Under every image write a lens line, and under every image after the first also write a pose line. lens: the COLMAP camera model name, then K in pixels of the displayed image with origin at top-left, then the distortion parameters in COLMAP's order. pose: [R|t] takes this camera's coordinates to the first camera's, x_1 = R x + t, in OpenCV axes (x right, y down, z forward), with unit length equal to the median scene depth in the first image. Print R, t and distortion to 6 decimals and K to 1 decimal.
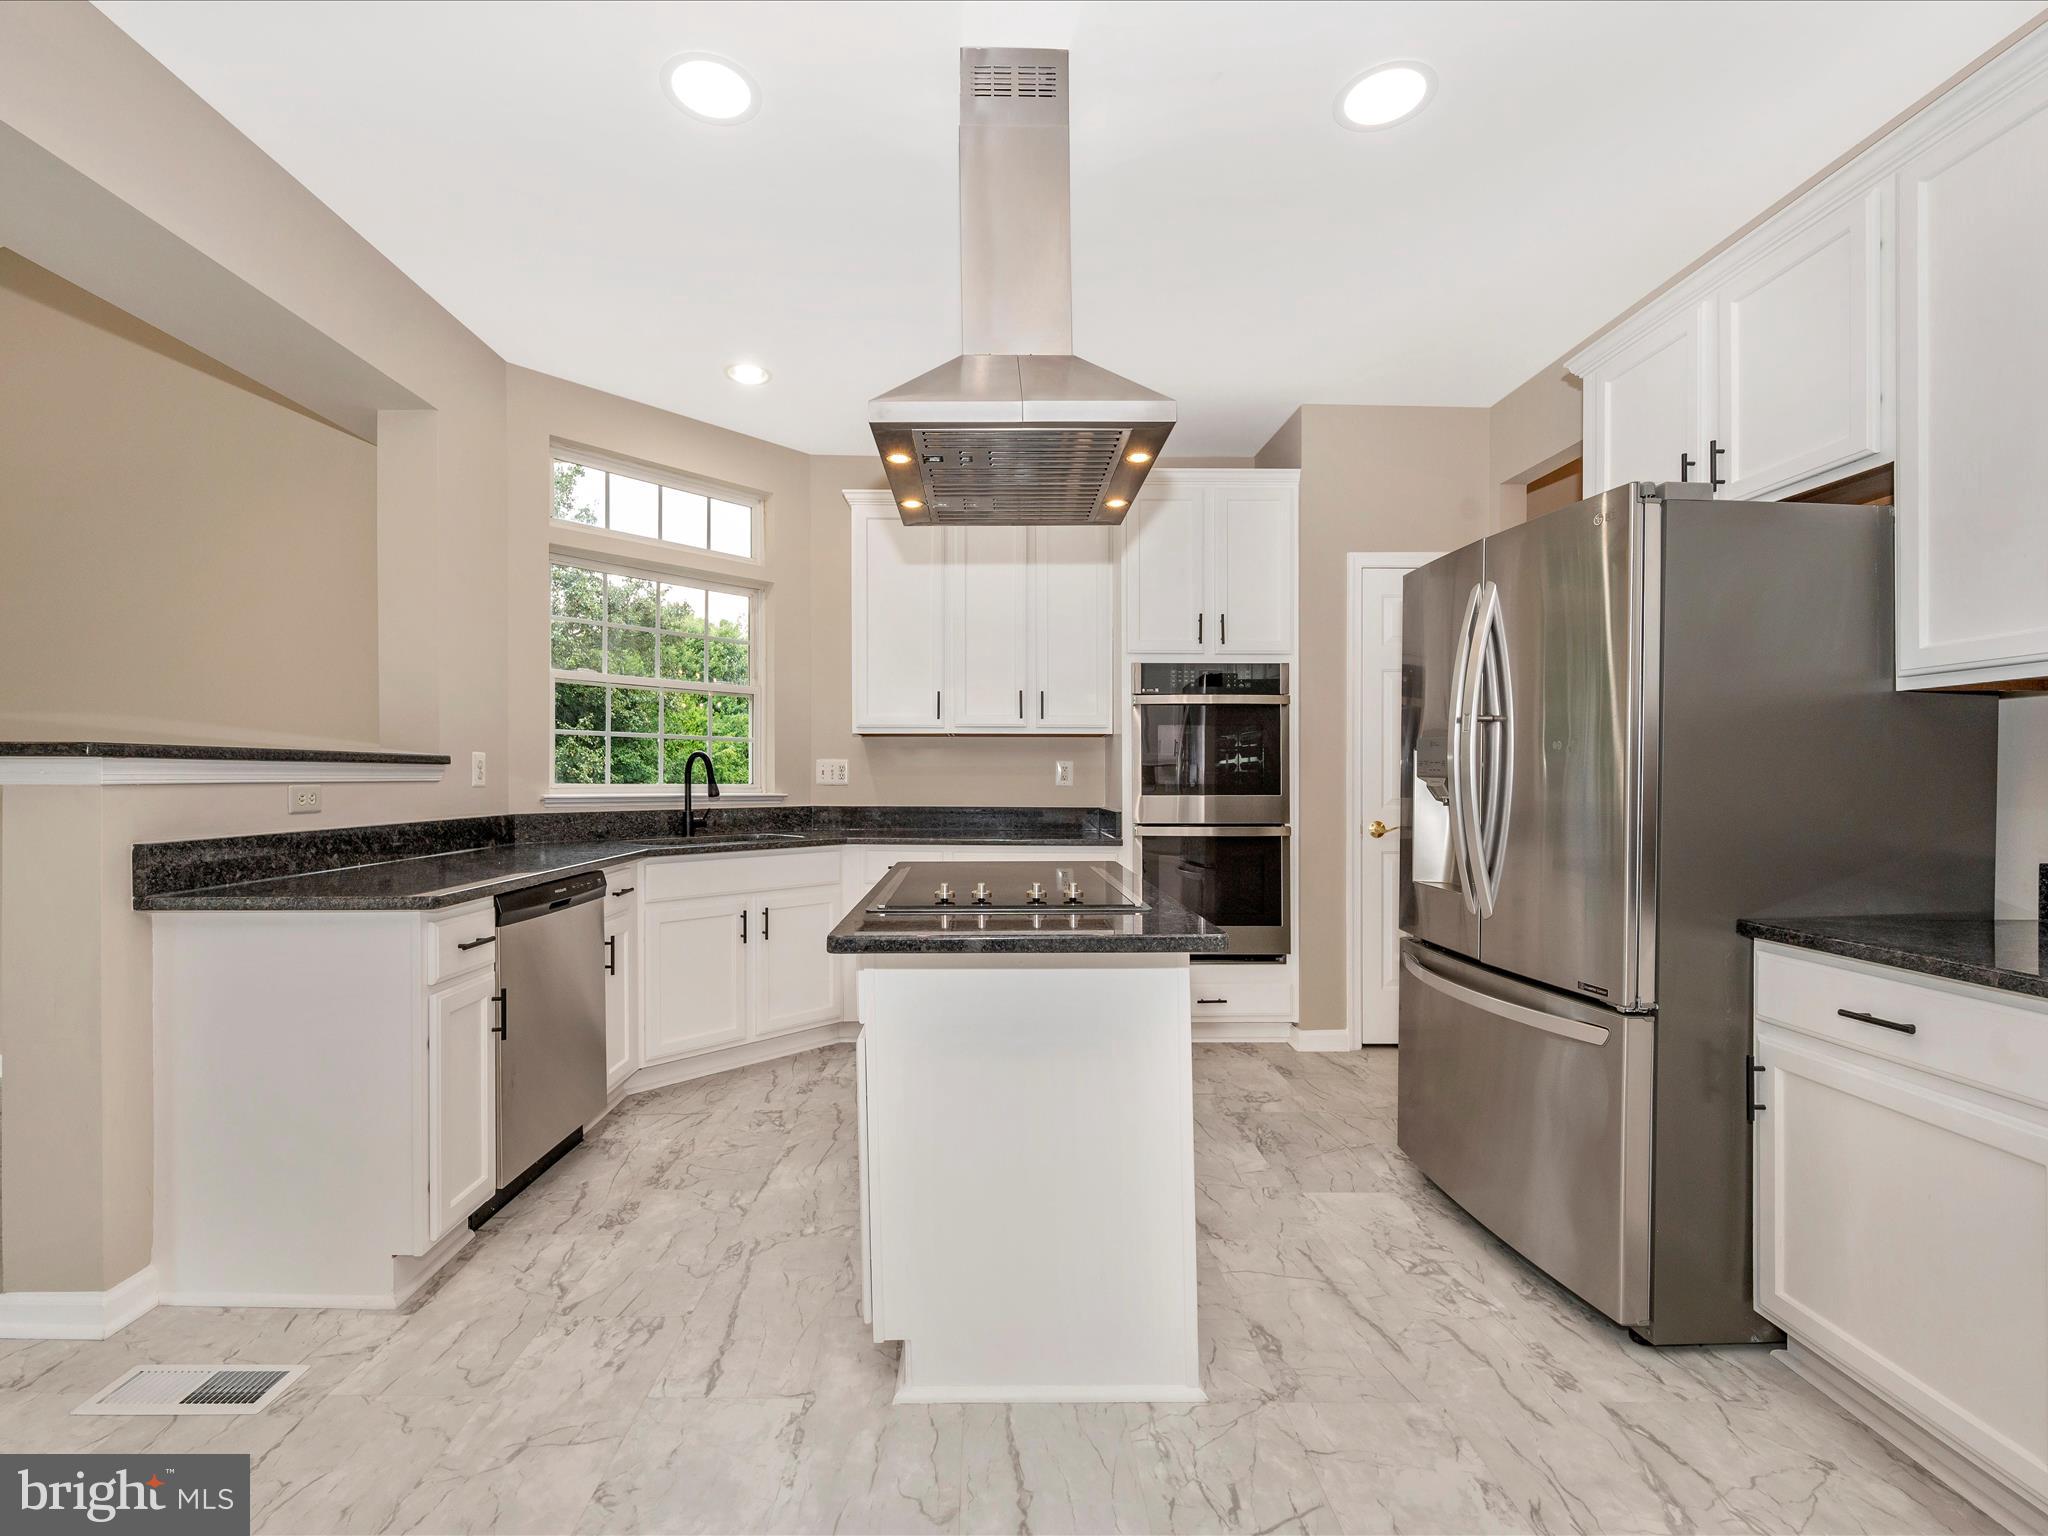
lens RADIAL K [[970.9, 0, 993.5], [0, 970.9, 785.2], [0, 0, 1]] dist [0.000675, -0.000026]
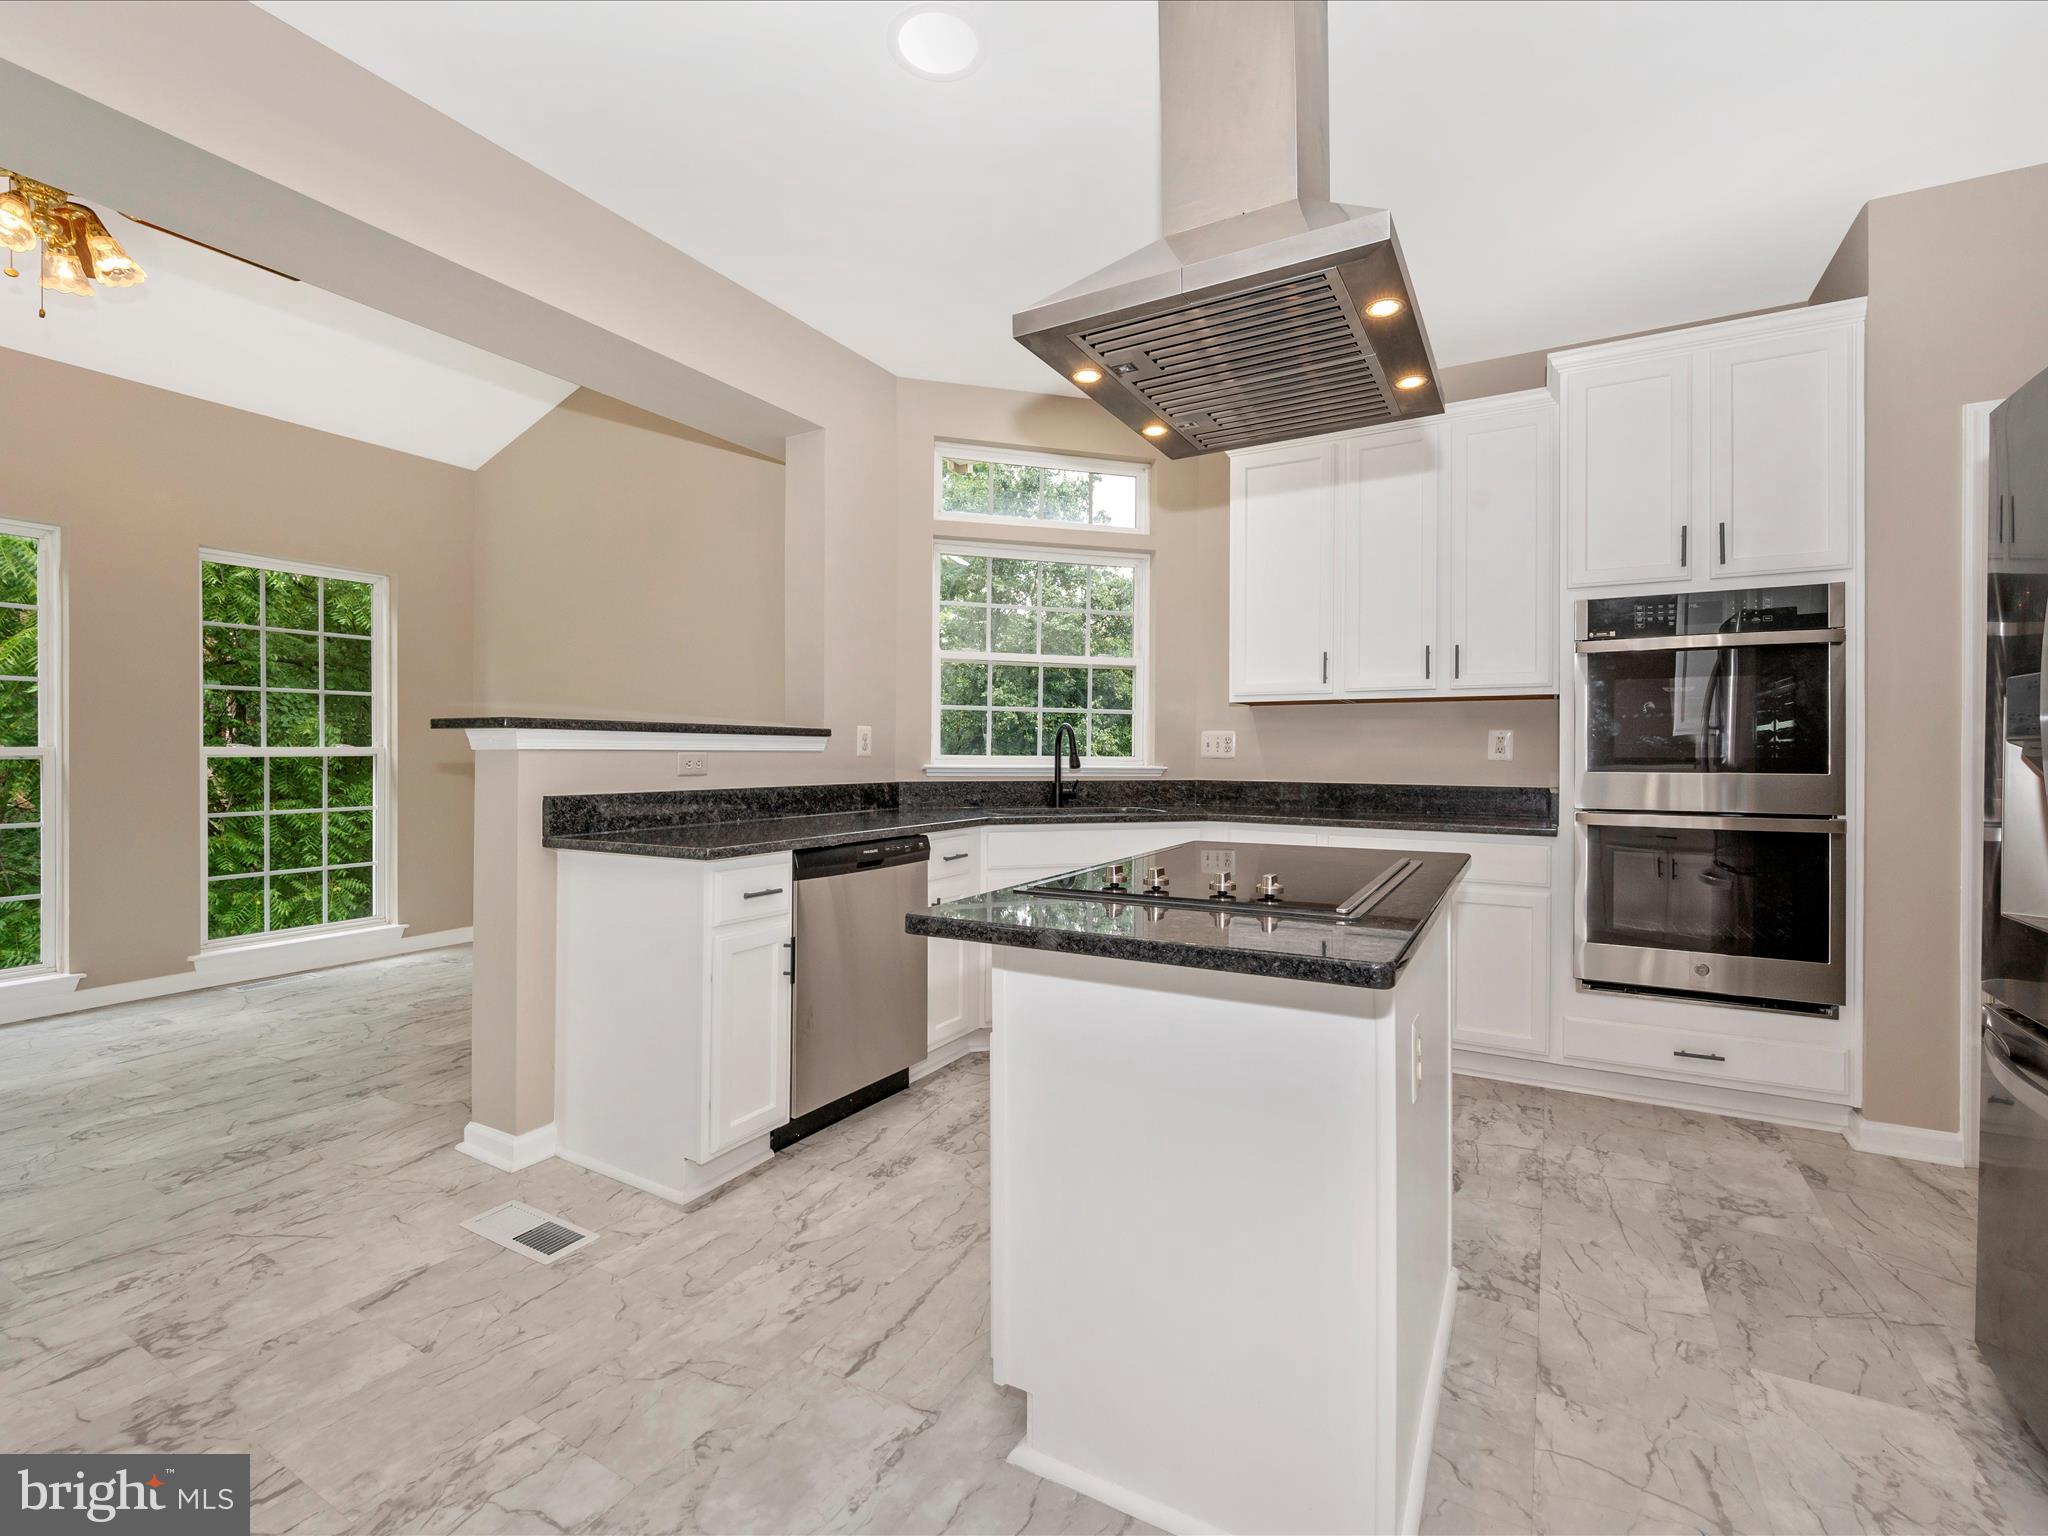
lens RADIAL K [[943.2, 0, 985.4], [0, 943.2, 760.5], [0, 0, 1]] dist [-0.000385, 0.000409]
pose [[0.853411, 0.004869, -0.521216, 0.190995], [-0.006630, 0.999977, -0.001513, 0.007915], [0.521197, 0.004746, 0.853423, 0.162277]]
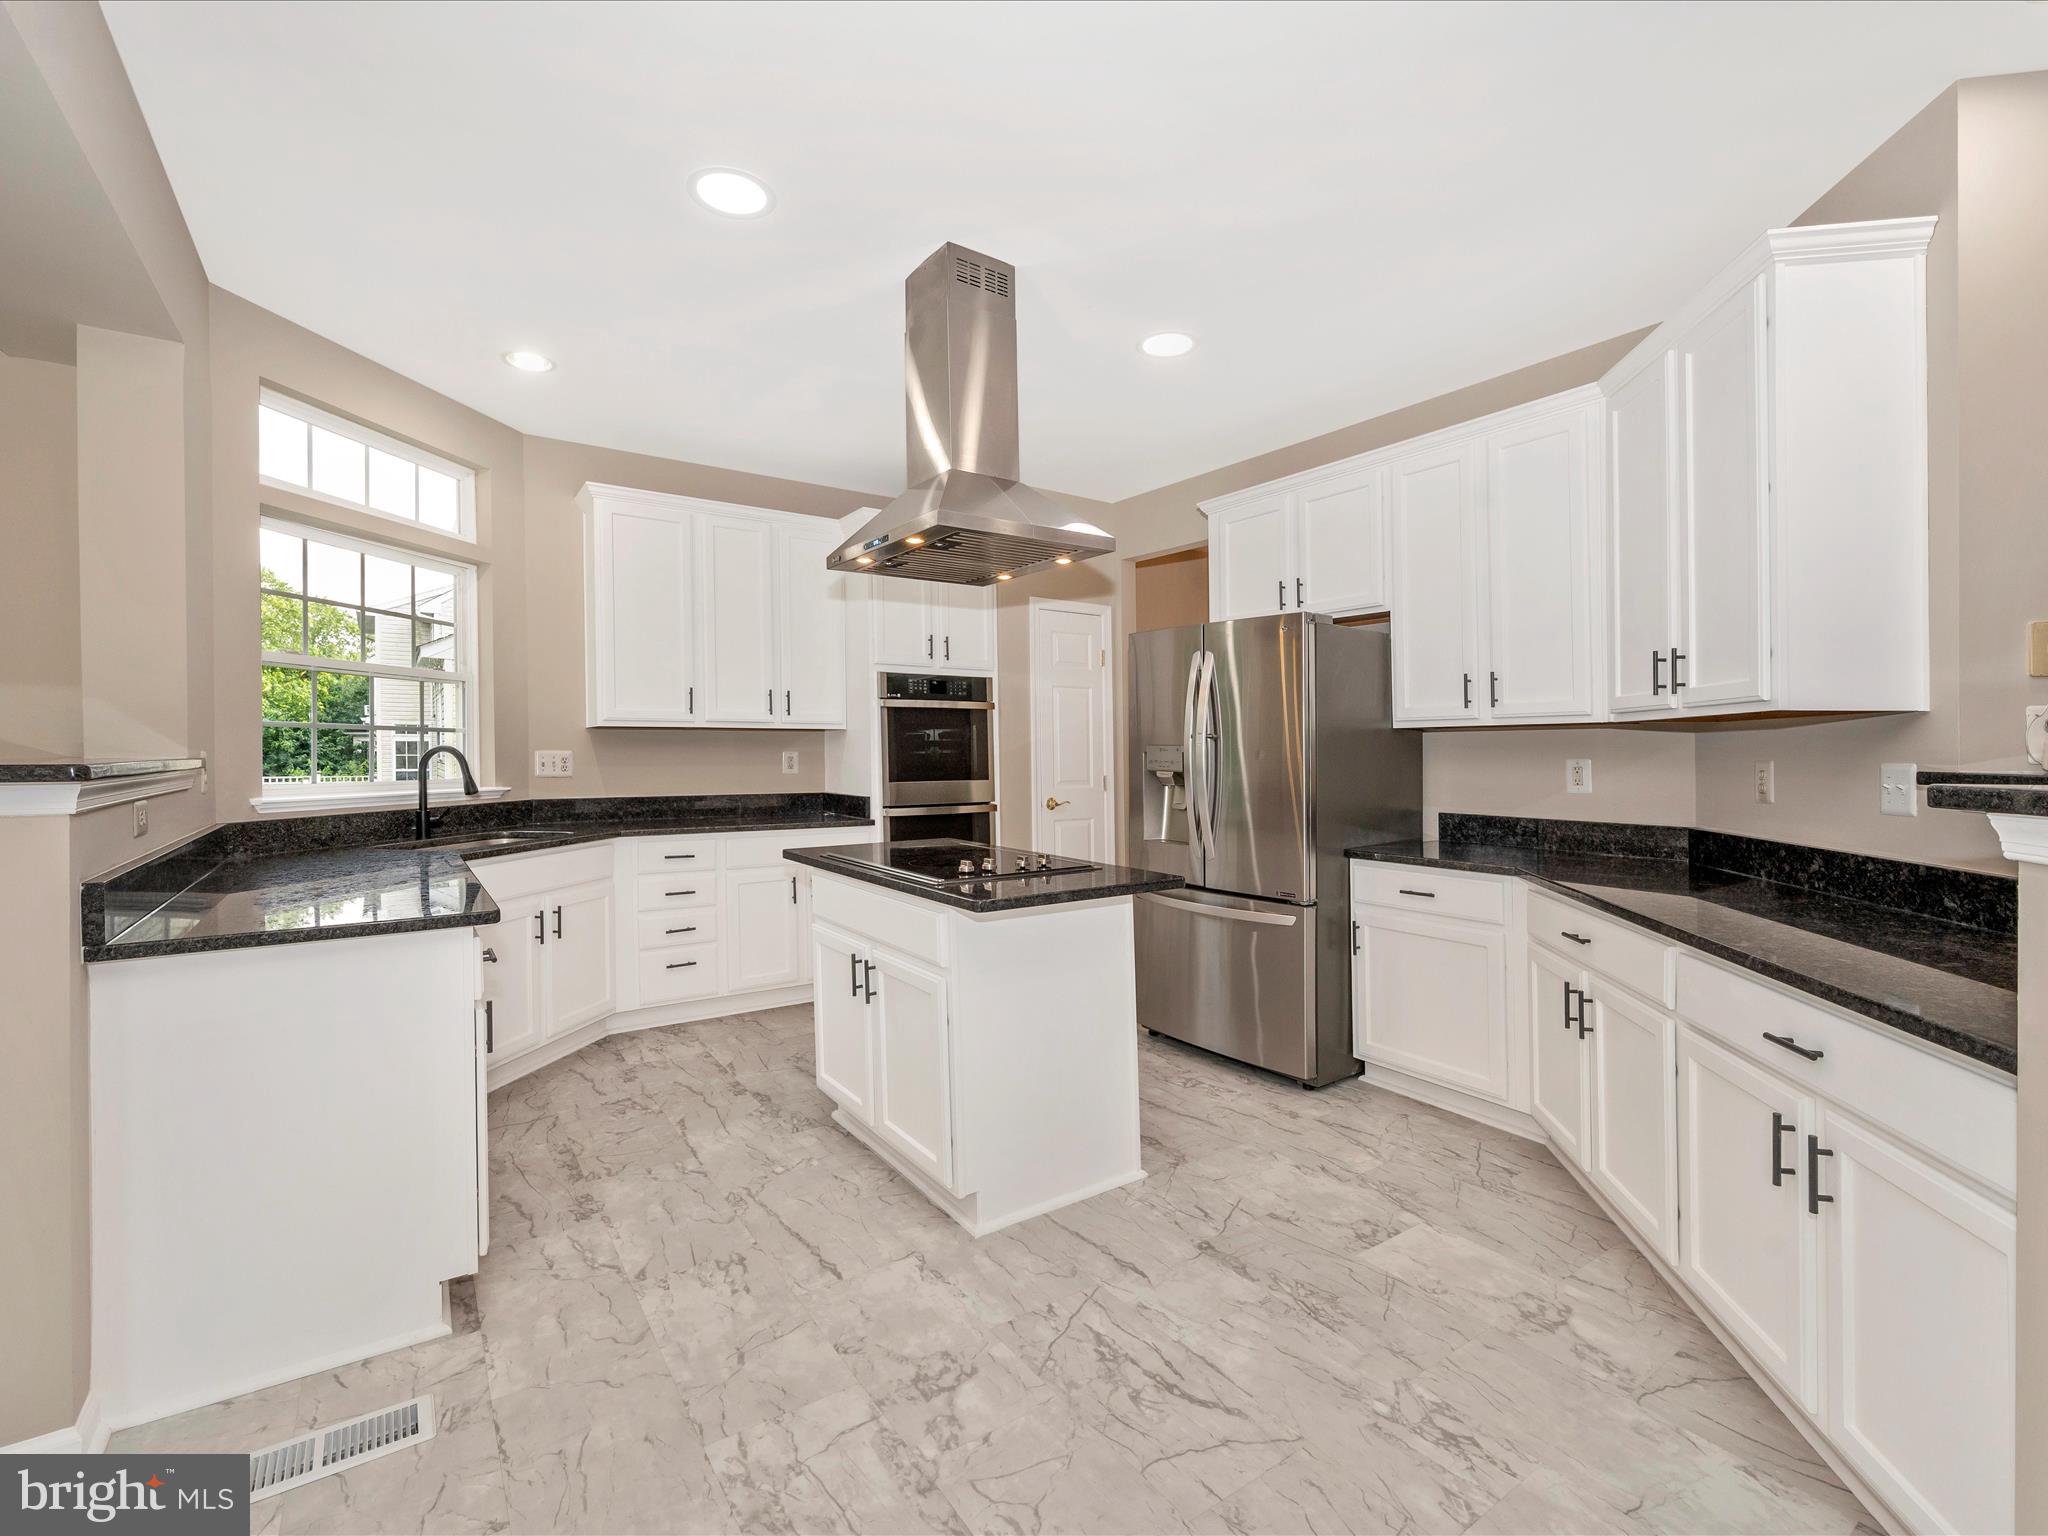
lens RADIAL K [[934.4, 0, 1084.4], [0, 934.4, 745.4], [0, 0, 1]] dist [0.000917, 0.000218]
pose [[0.807700, 0.001512, 0.589591, -0.463544], [0.005822, 0.999928, -0.010539, -0.030566], [-0.589565, 0.011945, 0.807633, -0.106862]]
